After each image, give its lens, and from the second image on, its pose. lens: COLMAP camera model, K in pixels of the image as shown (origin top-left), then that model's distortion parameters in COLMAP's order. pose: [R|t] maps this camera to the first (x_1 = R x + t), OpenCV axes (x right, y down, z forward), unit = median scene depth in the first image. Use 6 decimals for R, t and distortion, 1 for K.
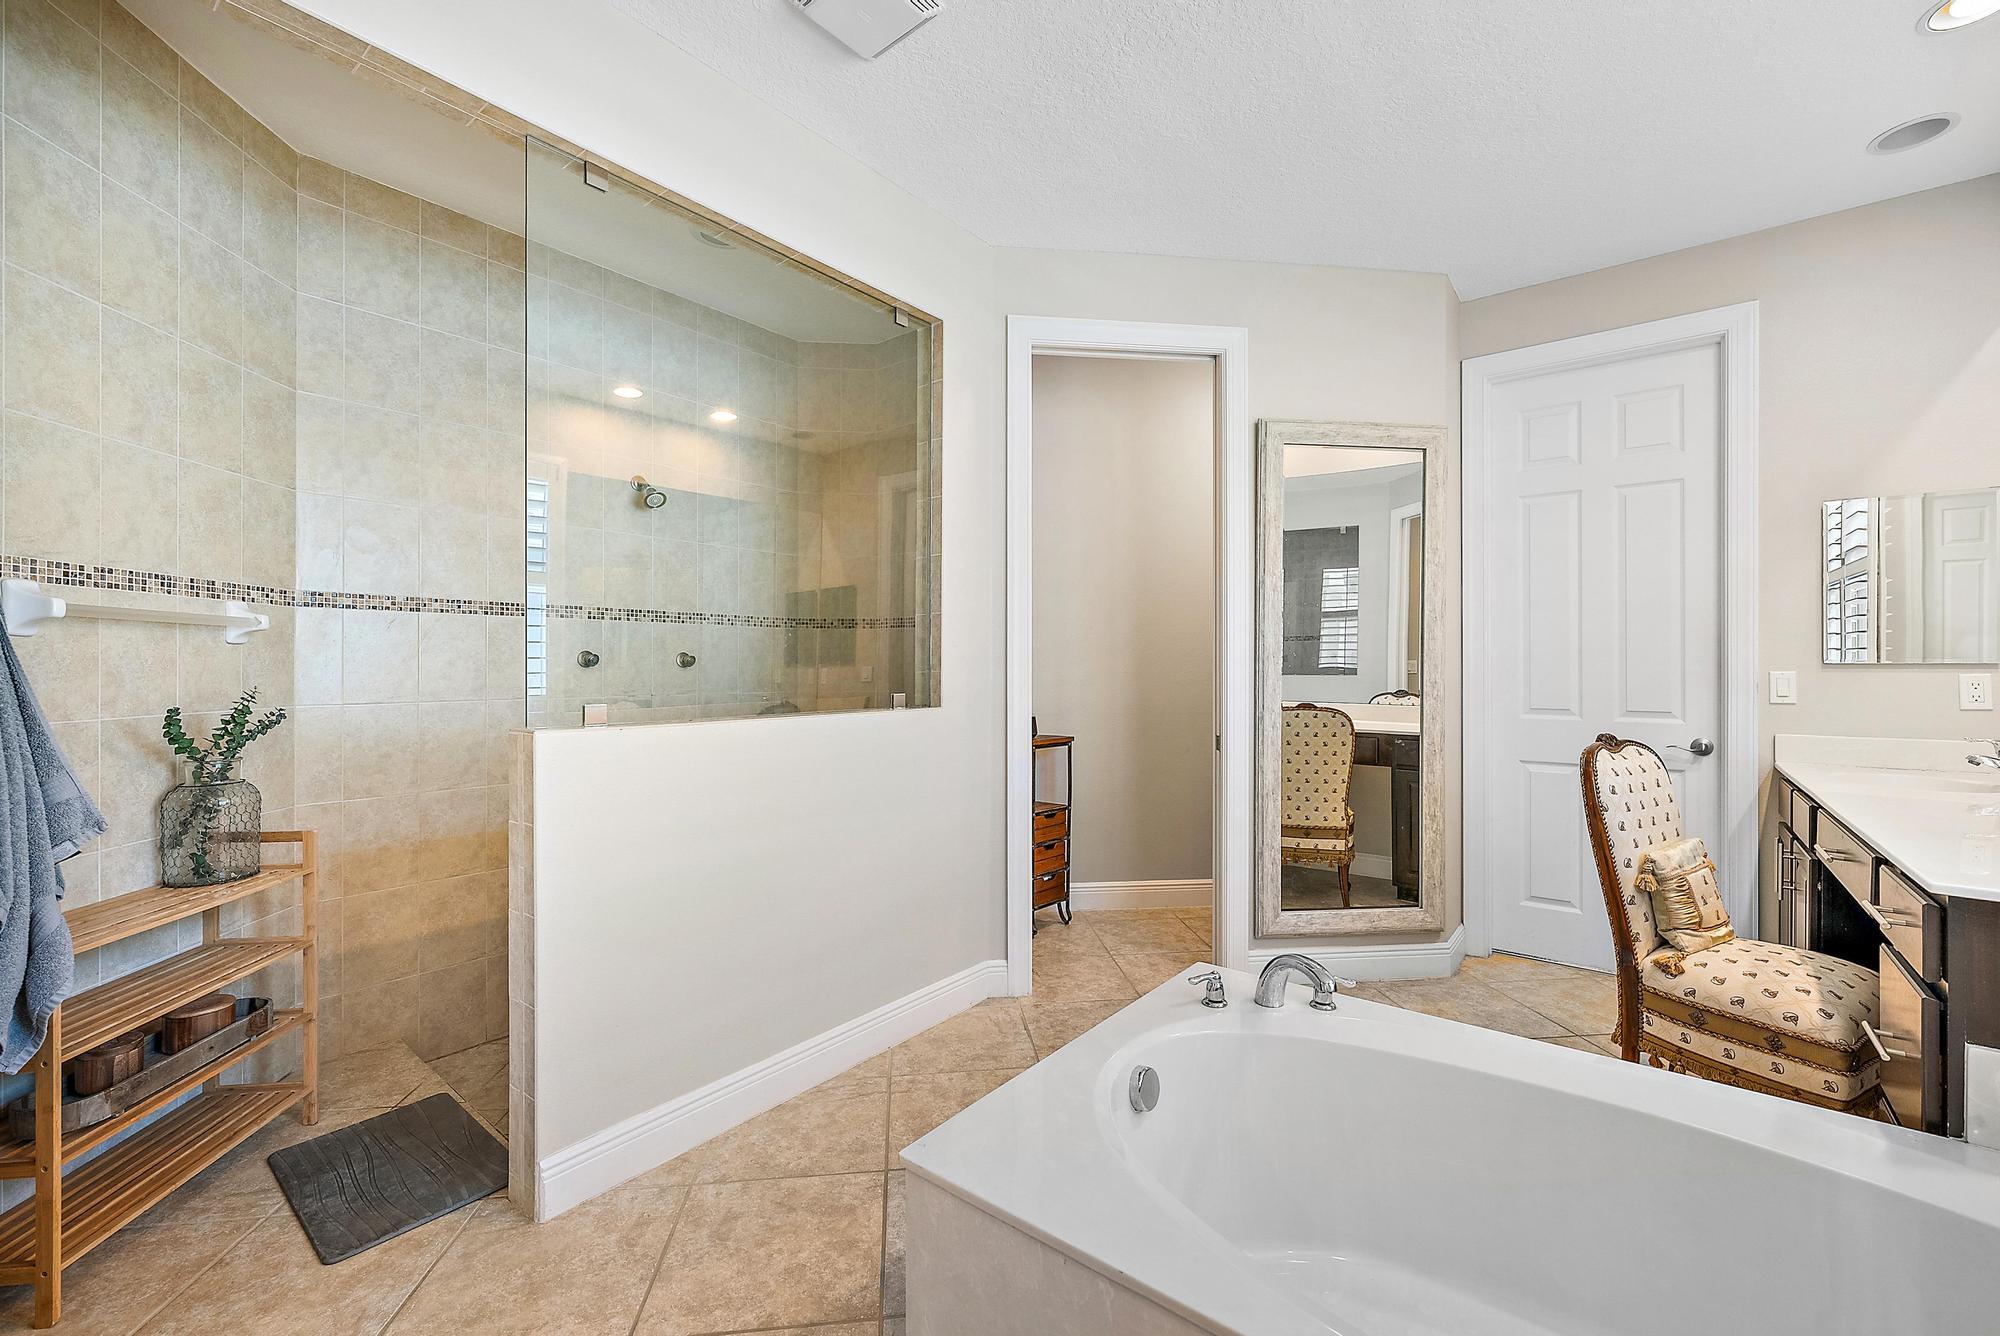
lens RADIAL K [[825.1, 0, 1038.0], [0, 825.1, 666.0], [0, 0, 1]] dist [0.000559, -0.000205]
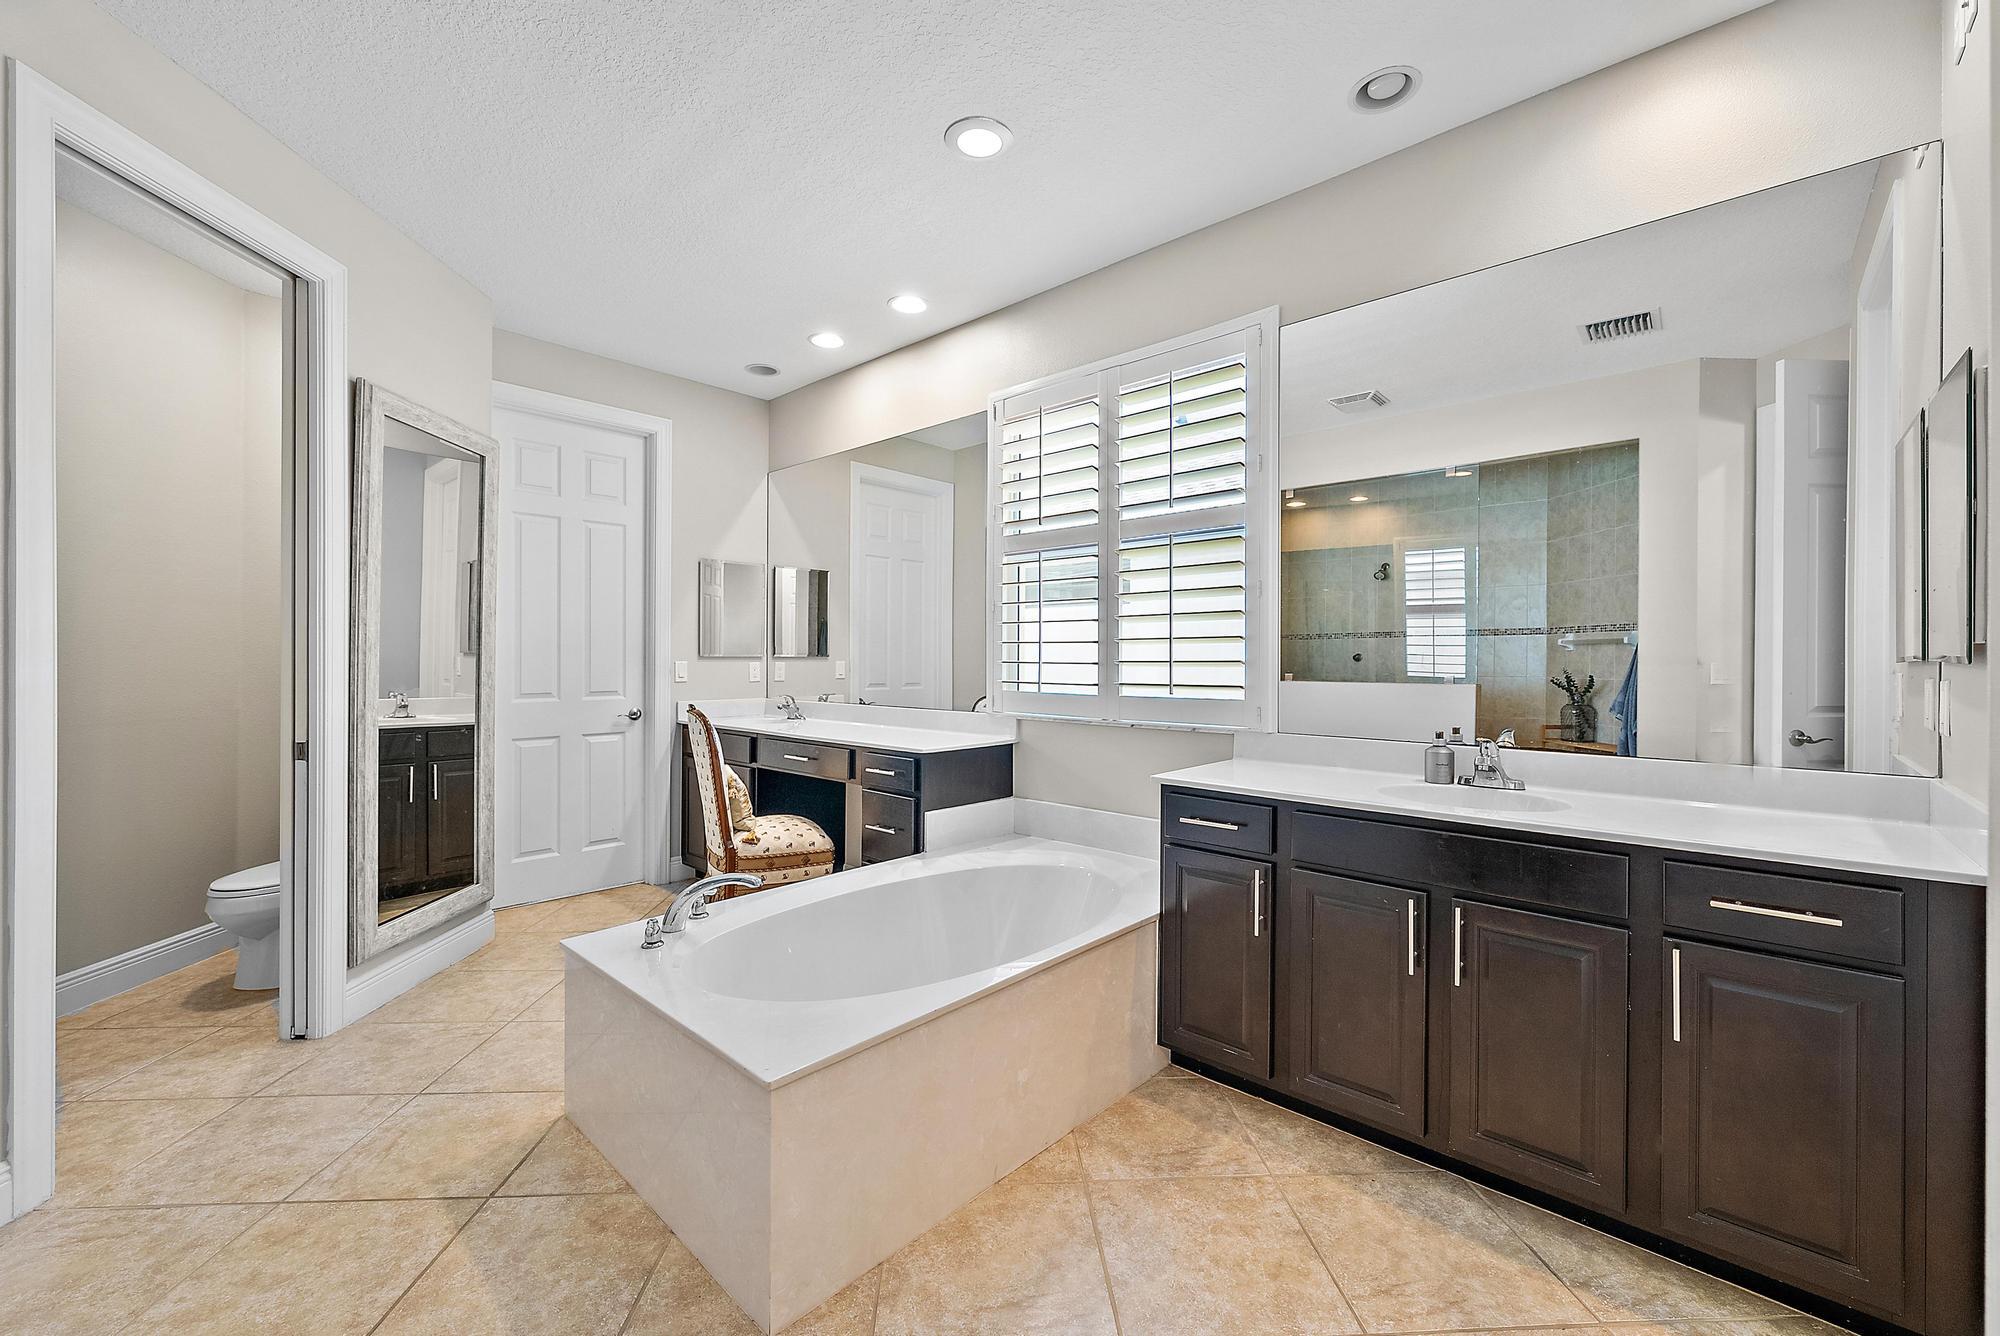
lens RADIAL K [[798.4, 0, 995.9], [0, 798.4, 660.6], [0, 0, 1]] dist [-0.001032, -0.000188]
pose [[0.095763, -0.004051, 0.995396, -0.541100], [-0.002501, 0.999988, 0.004310, -0.002700], [-0.995401, -0.002902, 0.095752, 0.250043]]
